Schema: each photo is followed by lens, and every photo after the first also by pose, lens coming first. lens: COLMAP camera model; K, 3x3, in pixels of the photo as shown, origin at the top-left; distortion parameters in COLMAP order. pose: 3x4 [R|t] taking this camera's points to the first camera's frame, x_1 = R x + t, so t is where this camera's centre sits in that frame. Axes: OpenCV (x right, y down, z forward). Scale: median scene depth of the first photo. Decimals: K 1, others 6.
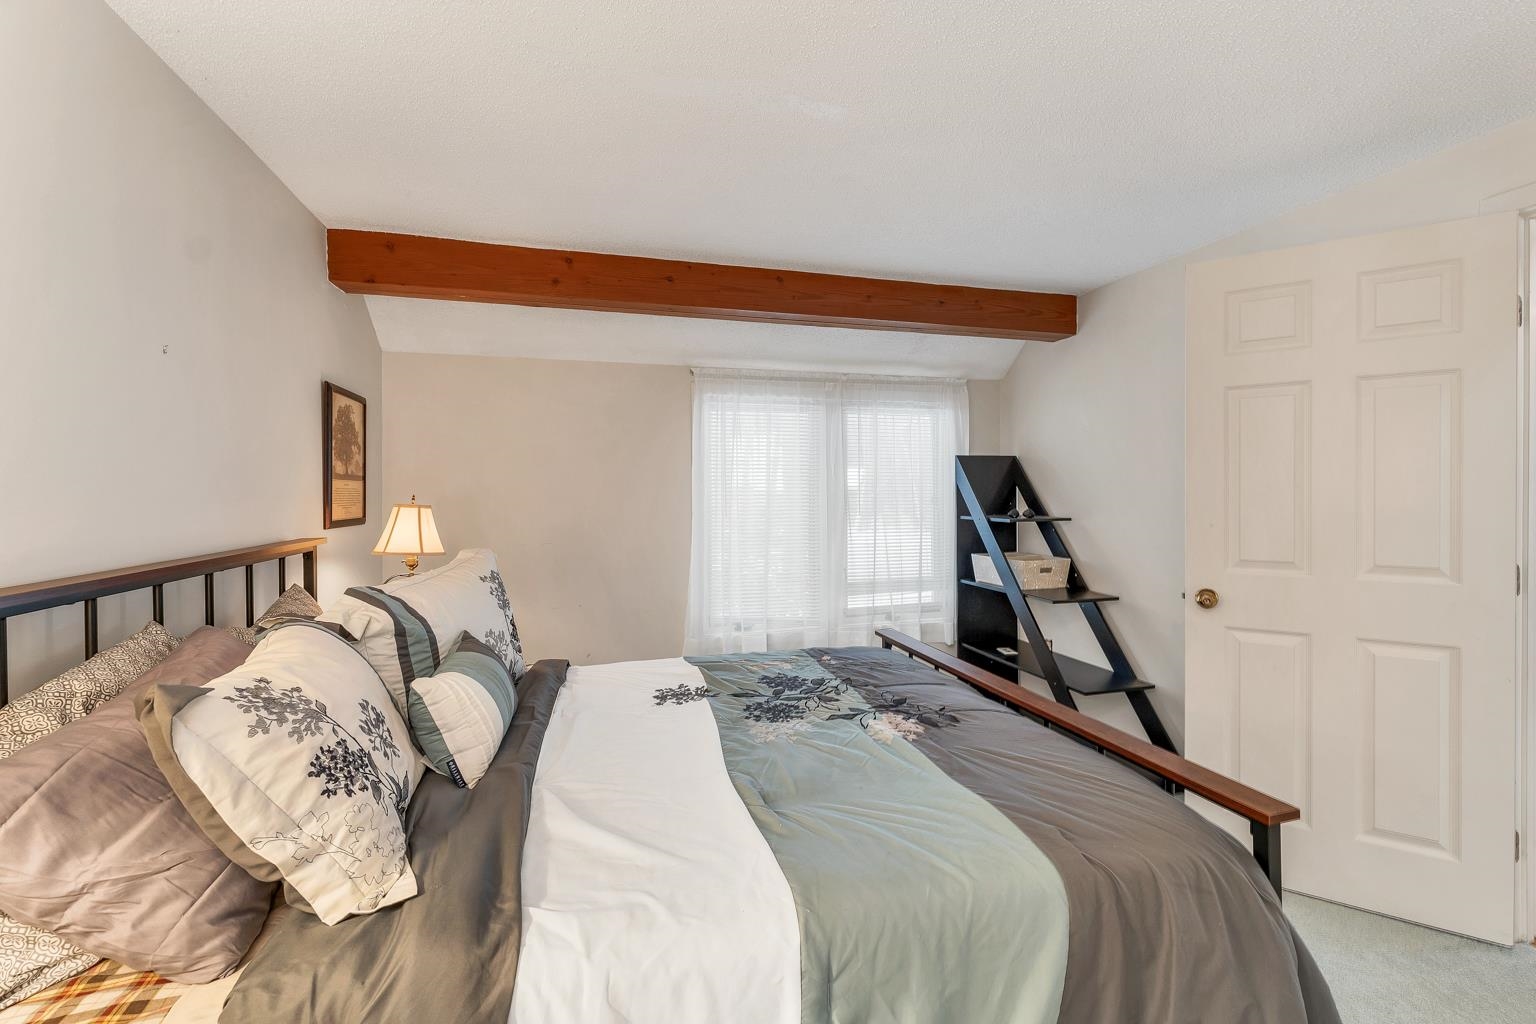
lens RADIAL K [[644.6, 0, 767.2], [0, 644.6, 496.8], [0, 0, 1]] dist [0.001562, 0.000171]
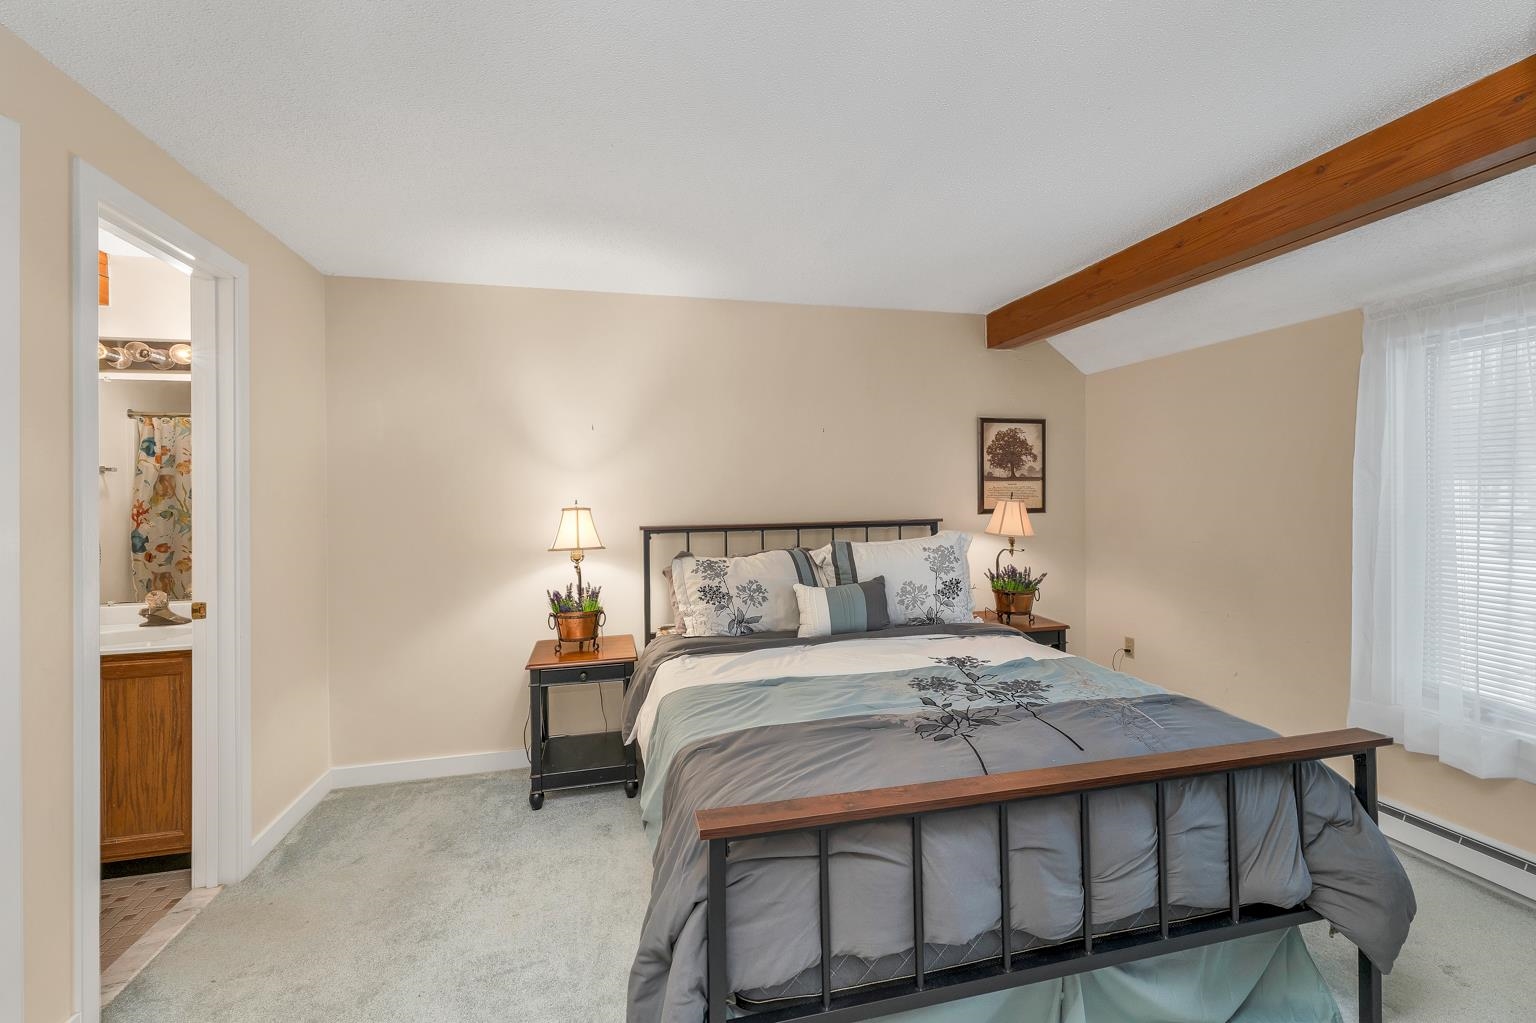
lens RADIAL K [[644.6, 0, 767.2], [0, 644.6, 496.3], [0, 0, 1]] dist [0.001562, 0.000171]
pose [[-0.029897, 0.011732, -0.999484, 1.084015], [0.002898, 0.999928, 0.011650, -0.014825], [0.999549, -0.002548, -0.029929, 0.689259]]
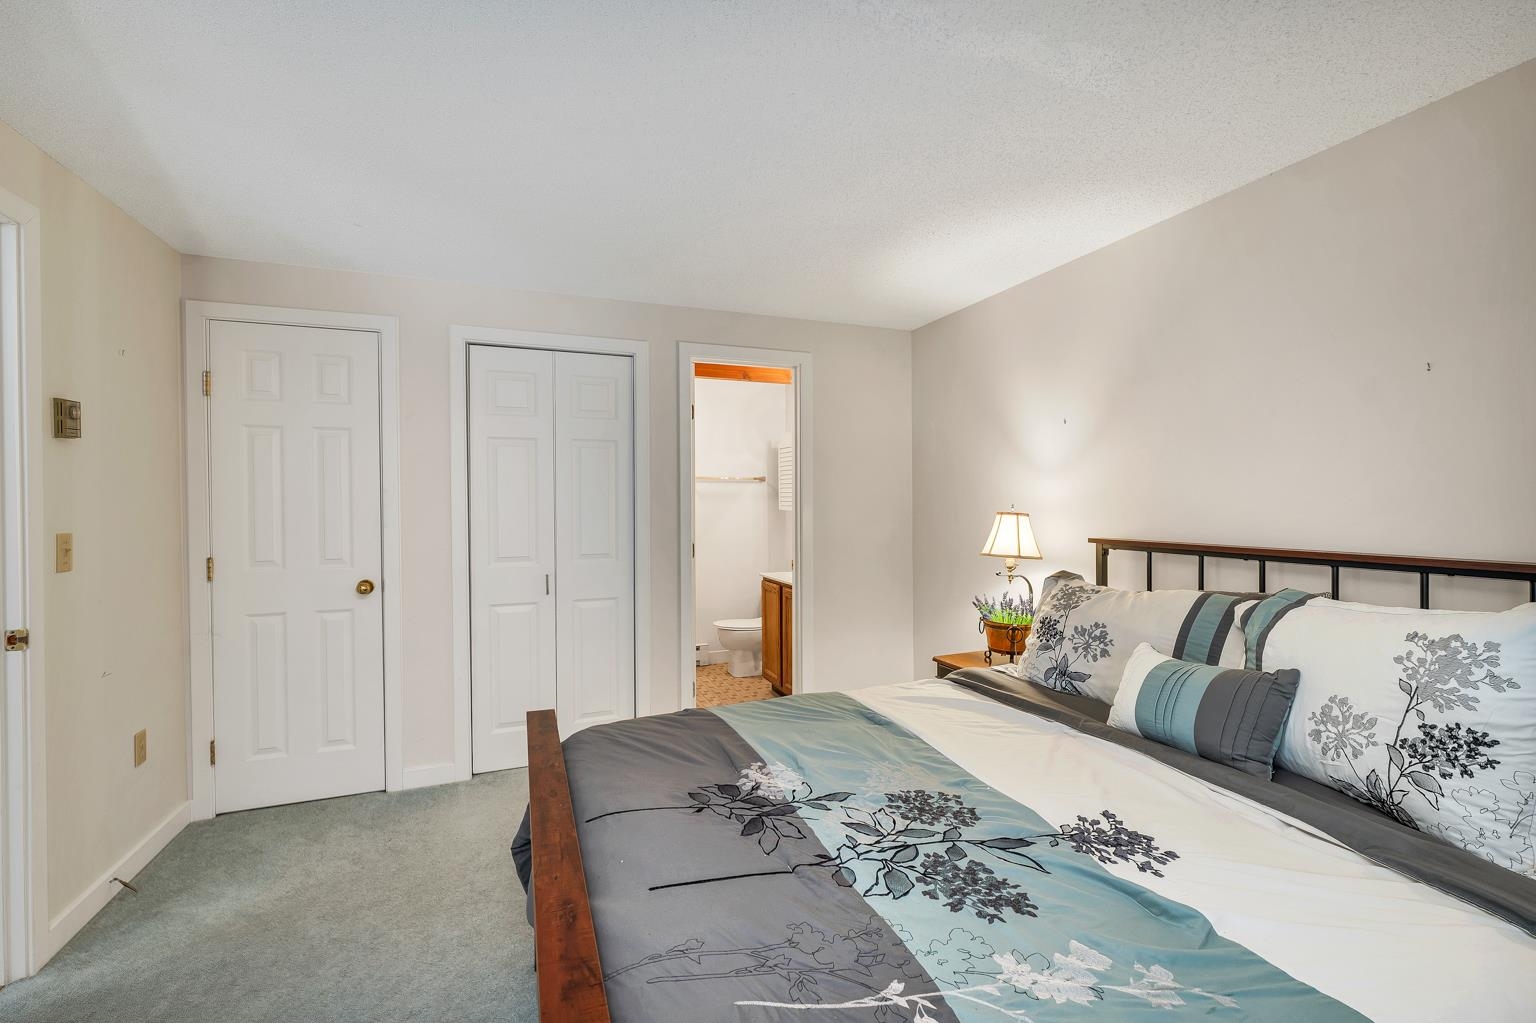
lens RADIAL K [[644.6, 0, 767.2], [0, 644.6, 496.3], [0, 0, 1]] dist [0.001562, 0.000171]
pose [[-0.995566, 0.014353, -0.092963, 0.238382], [0.014248, 0.999897, 0.001794, -0.018122], [0.092979, 0.000462, -0.995668, 1.587727]]
